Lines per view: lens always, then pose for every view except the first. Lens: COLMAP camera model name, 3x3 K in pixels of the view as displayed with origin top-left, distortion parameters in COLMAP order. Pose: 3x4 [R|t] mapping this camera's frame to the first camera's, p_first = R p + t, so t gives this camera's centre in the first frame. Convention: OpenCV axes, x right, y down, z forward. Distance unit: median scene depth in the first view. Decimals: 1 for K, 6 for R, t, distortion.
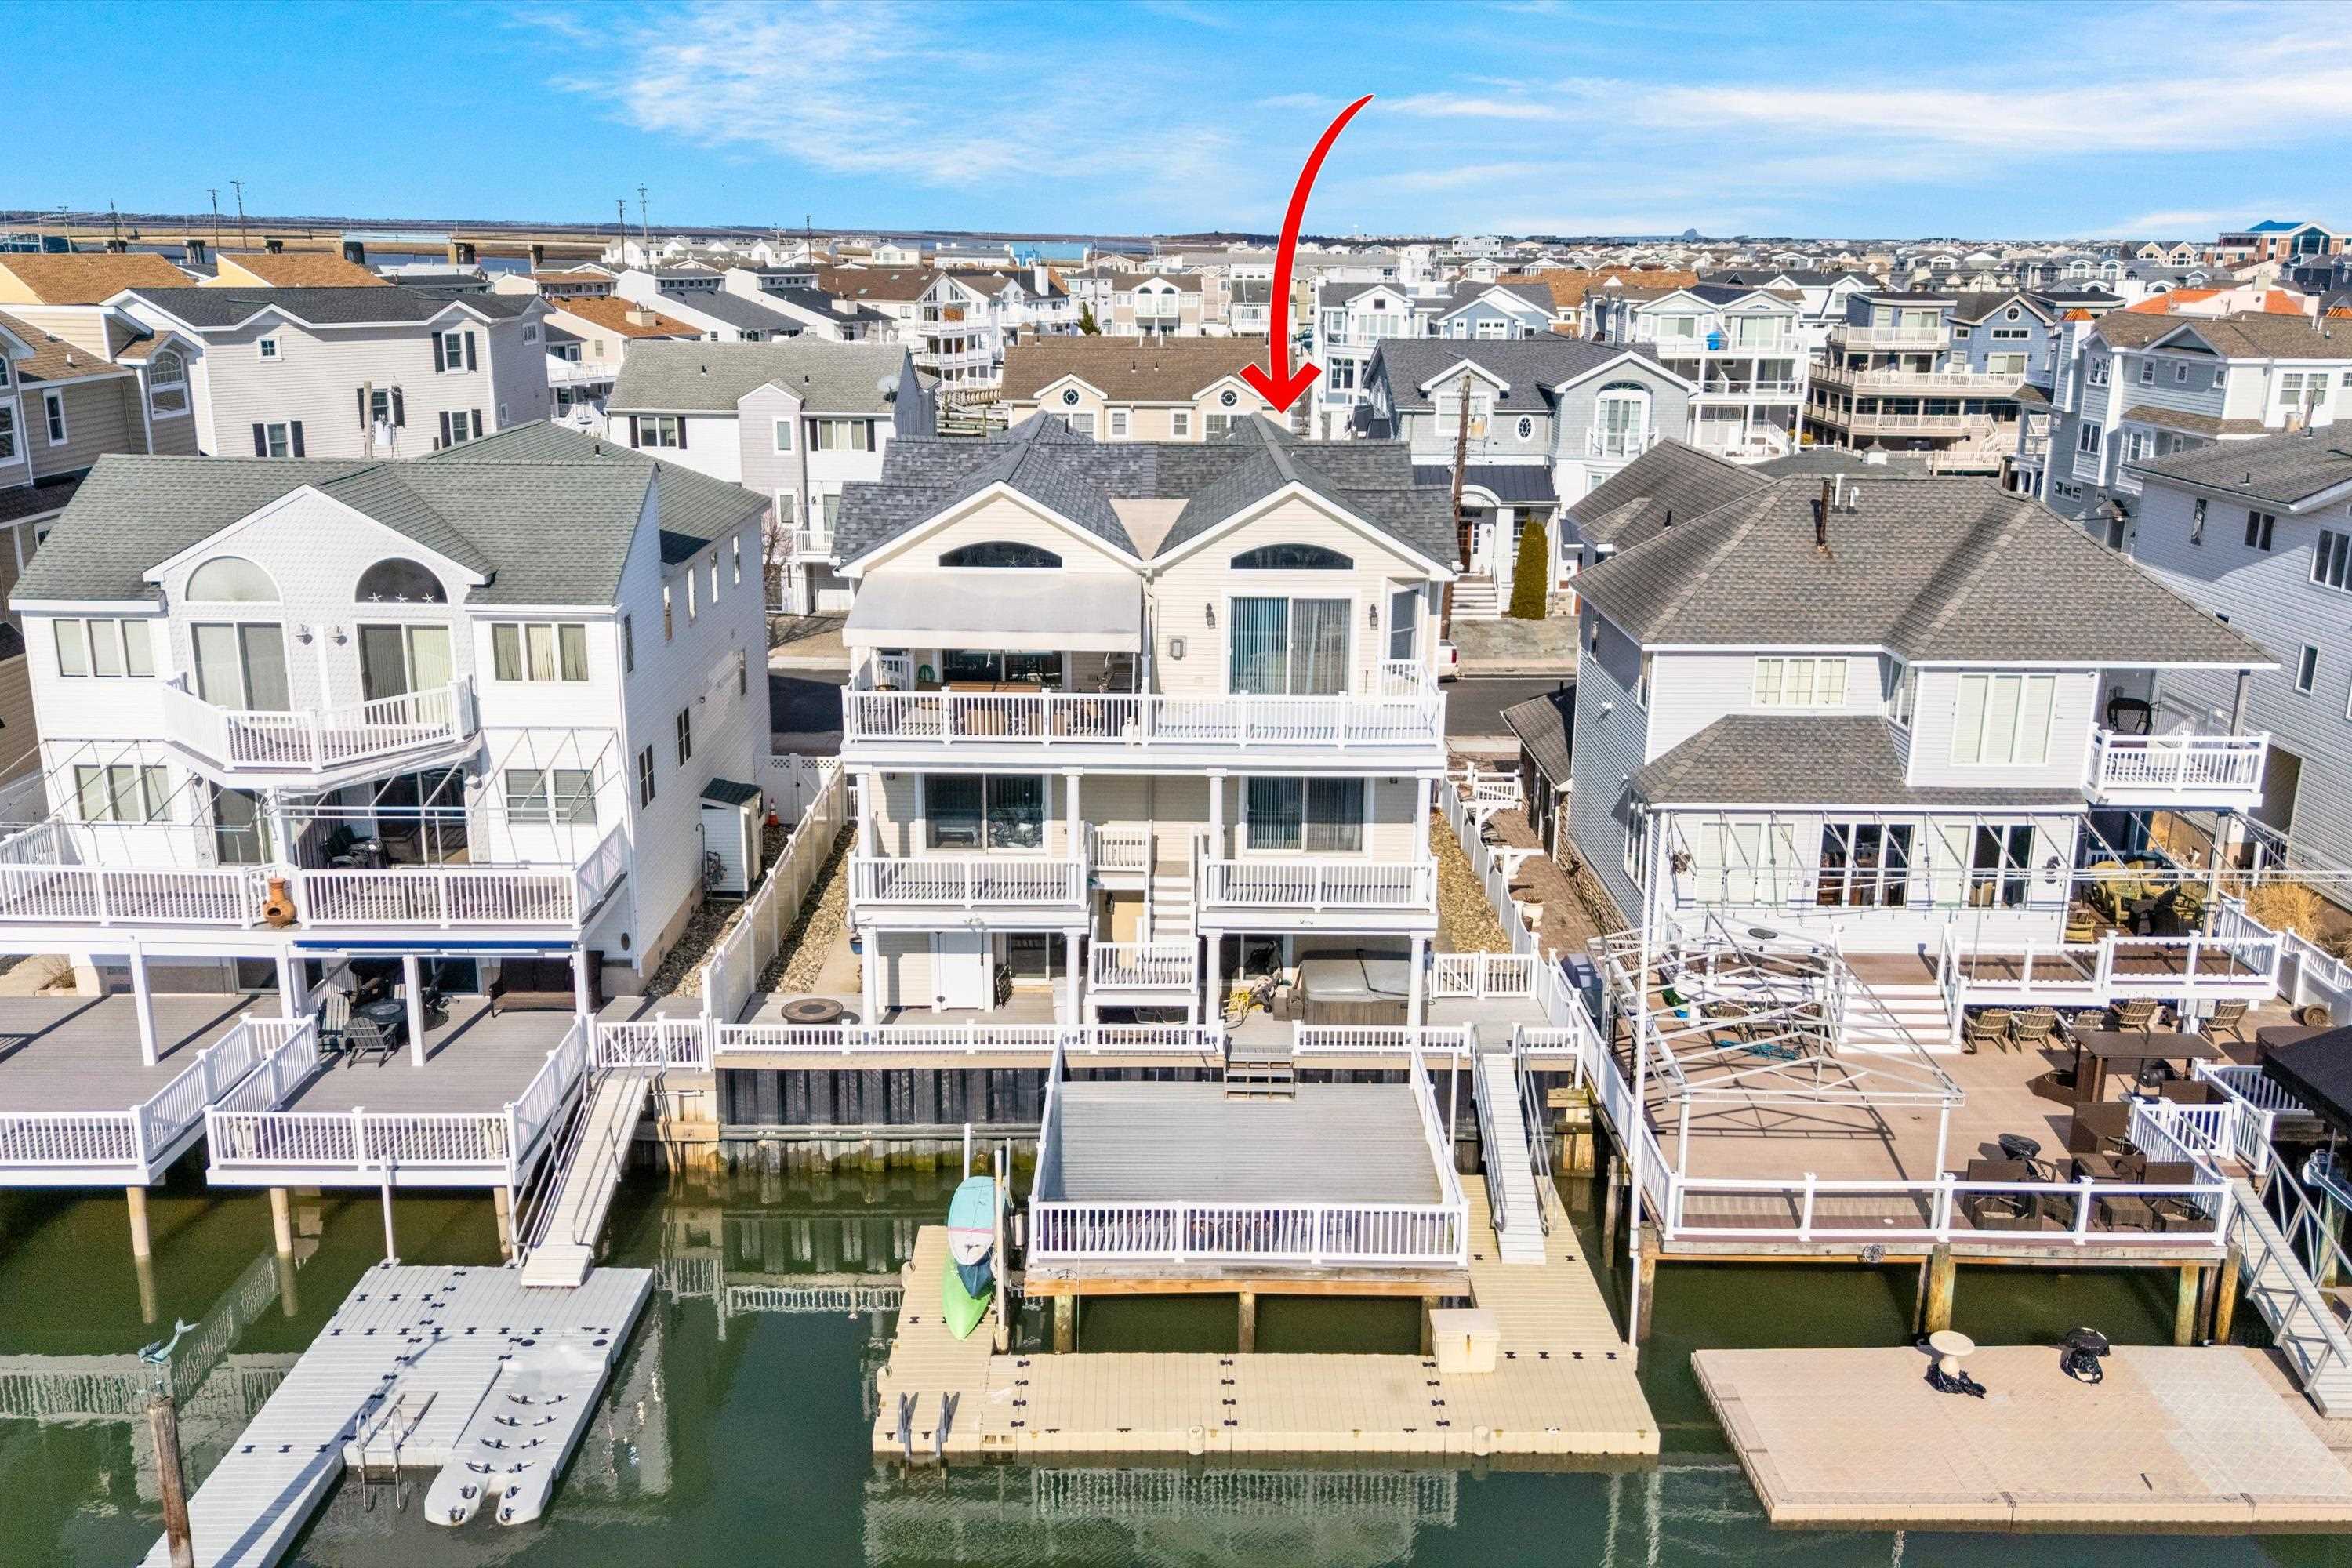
lens RADIAL K [[2031.9, 0, 1176.0], [0, 2031.9, 784.0], [0, 0, 1]] dist [0.084463, -0.101861]
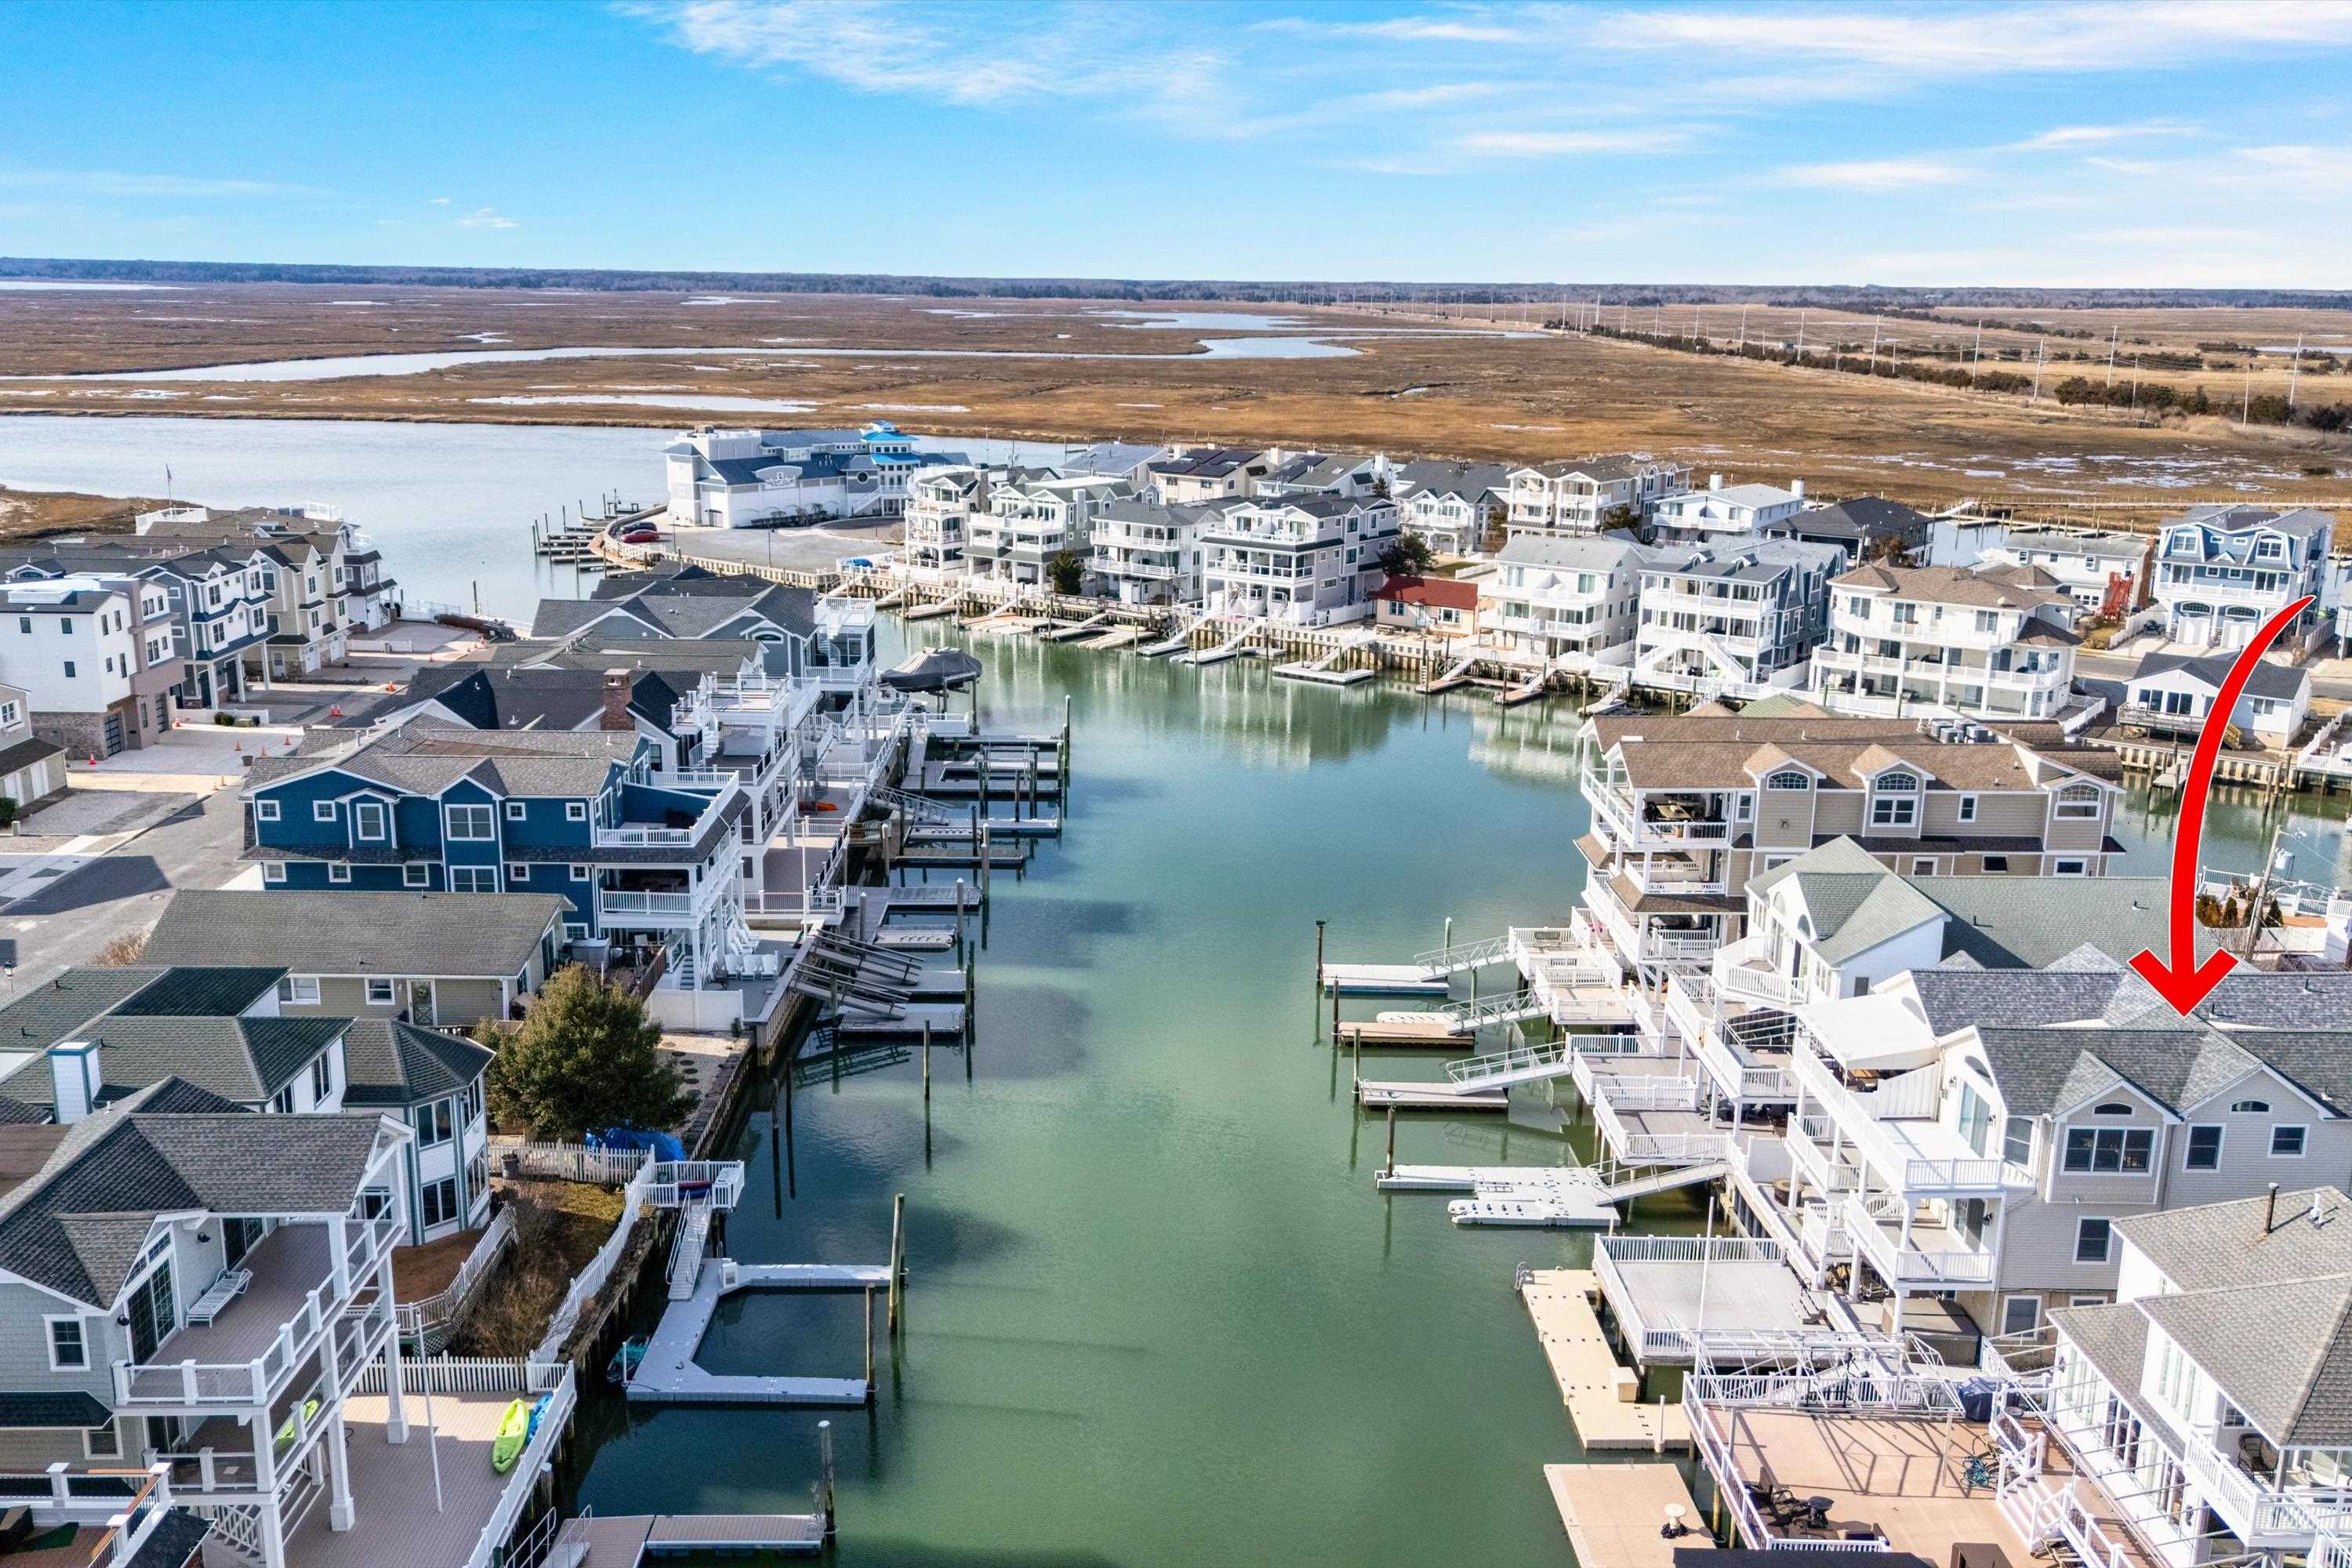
lens RADIAL K [[2031.9, 0, 1176.0], [0, 2031.9, 784.0], [0, 0, 1]] dist [0.084463, -0.101861]
pose [[0.015809, 0.228196, -0.973487, 1.611836], [-0.274185, 0.937277, 0.215256, -0.503886], [0.961547, 0.263513, 0.077386, 0.164421]]
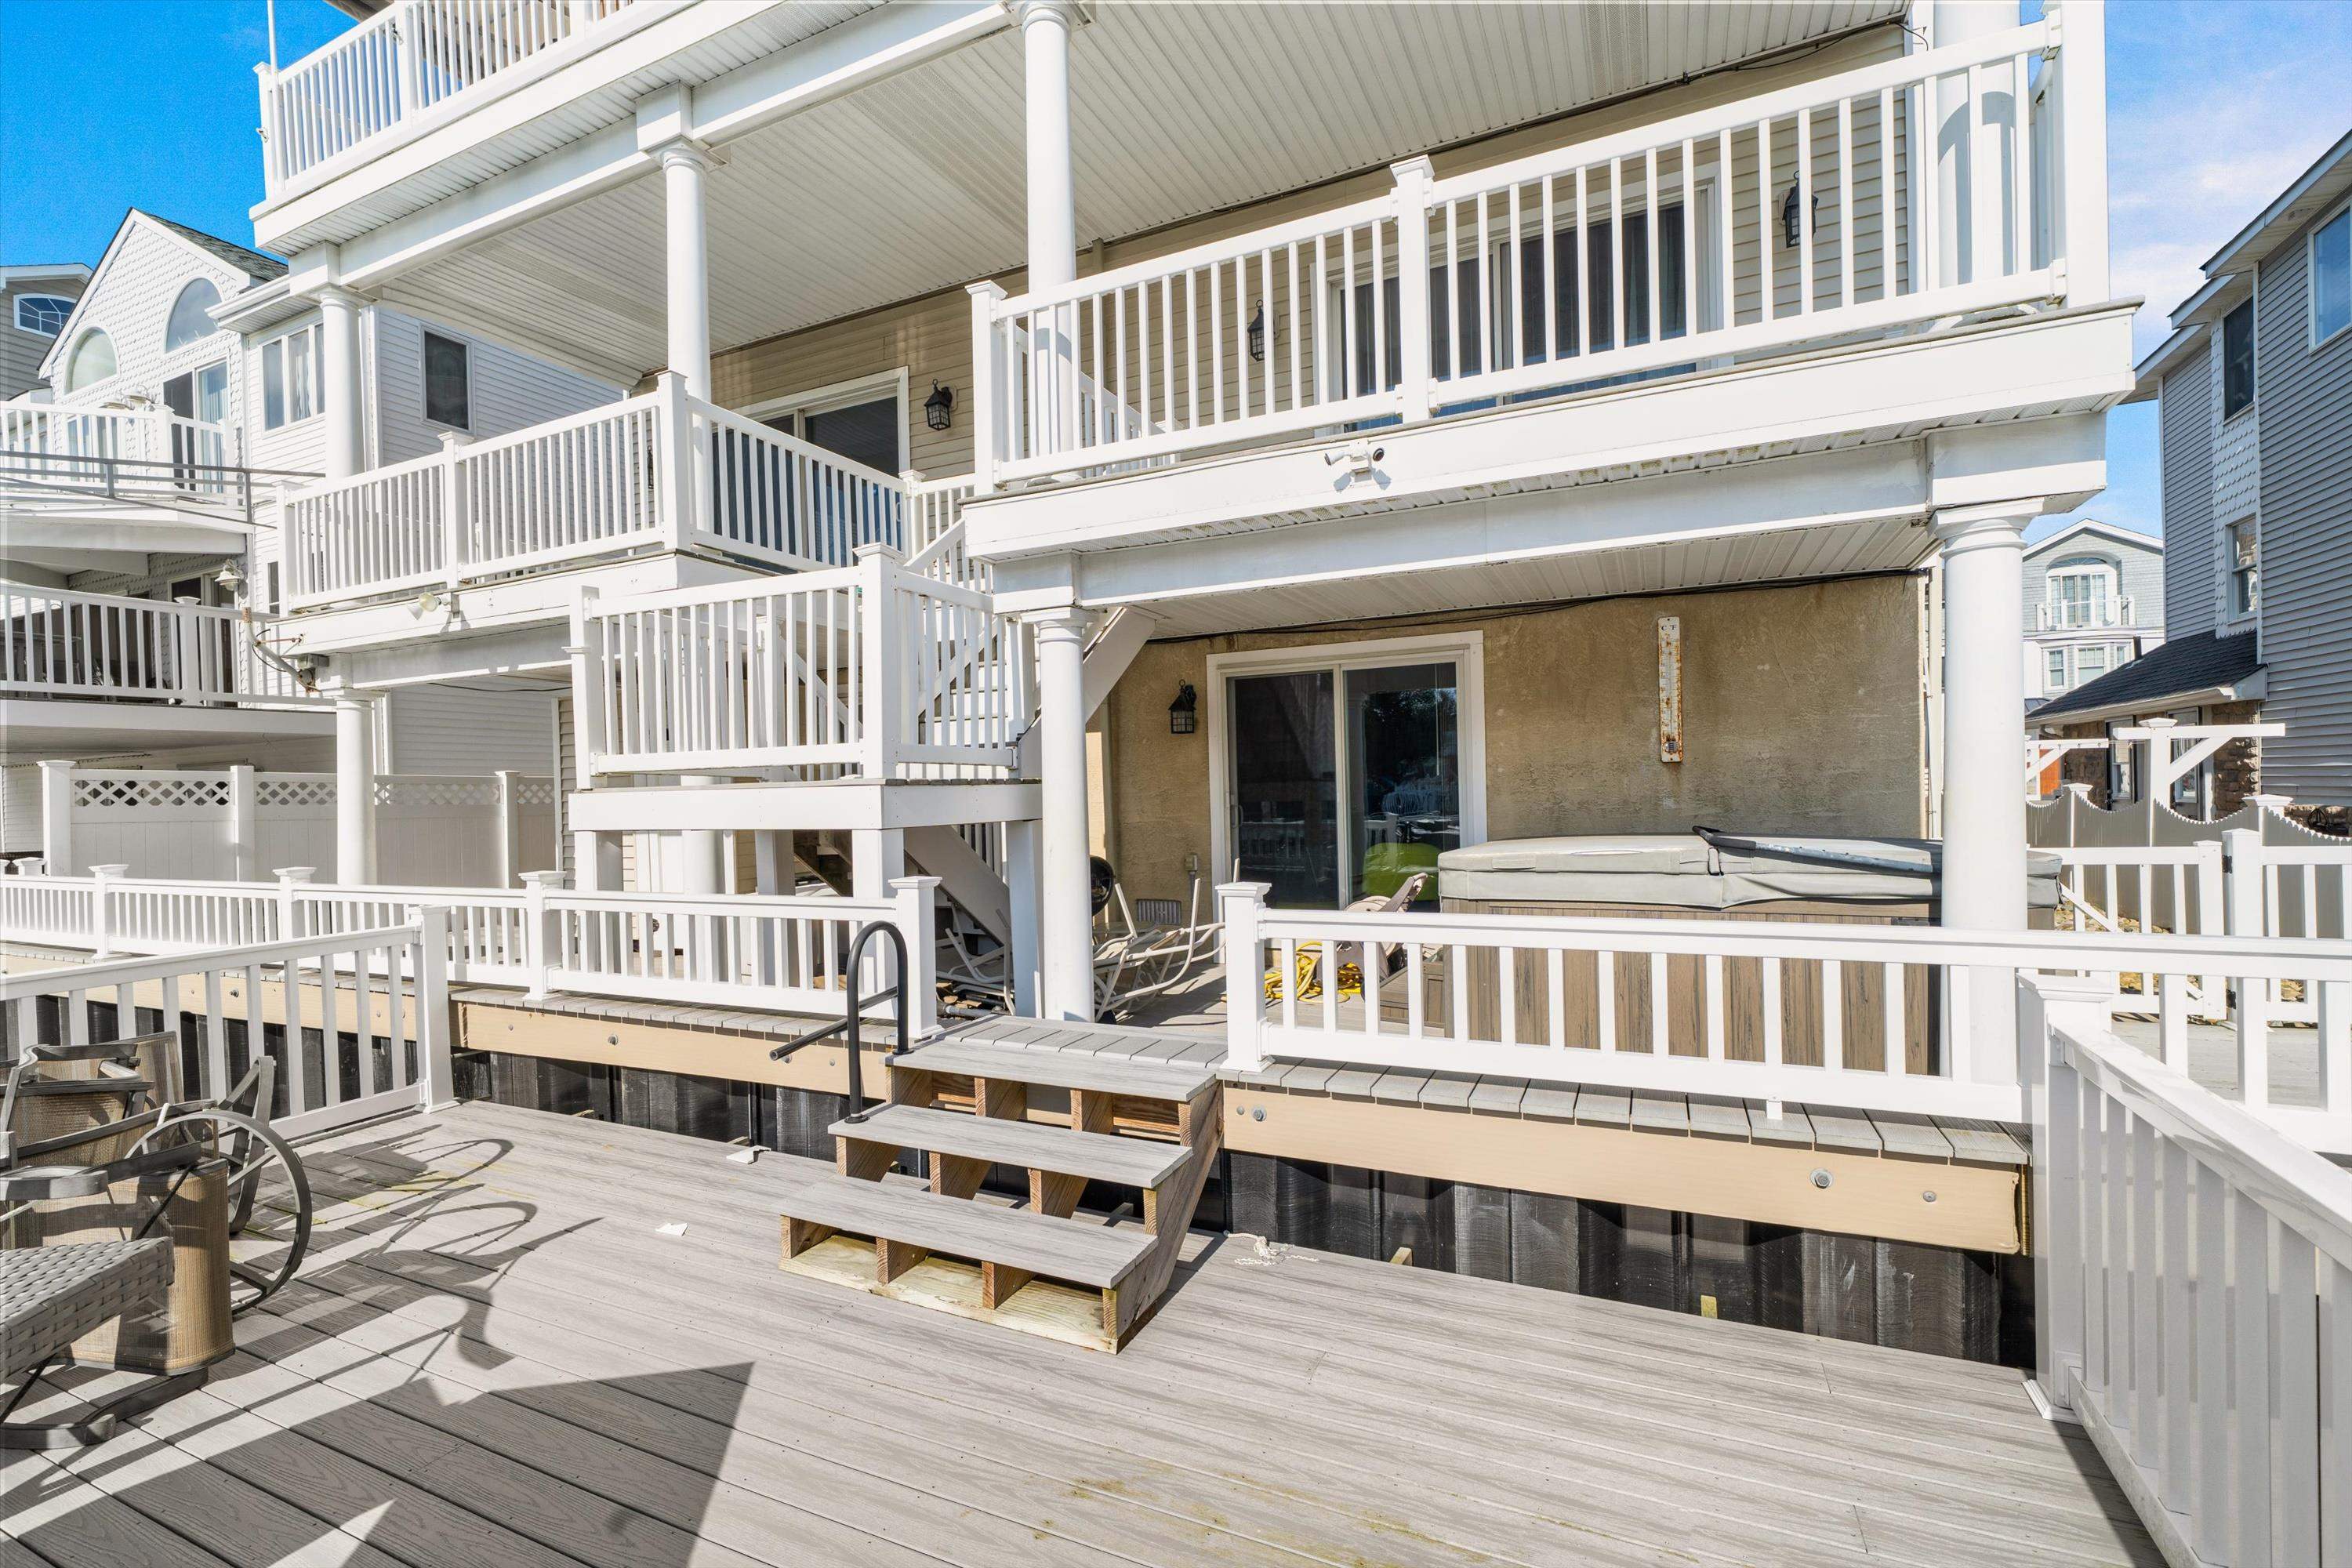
lens RADIAL K [[1035.5, 0, 1176.0], [0, 1035.5, 784.0], [0, 0, 1]] dist [0.000189, -0.000048]
pose [[0.899112, -0.031673, -0.436571, 0.088925], [-0.080790, 0.968235, -0.236631, 0.122091], [0.430199, 0.248028, 0.867993, 0.851049]]
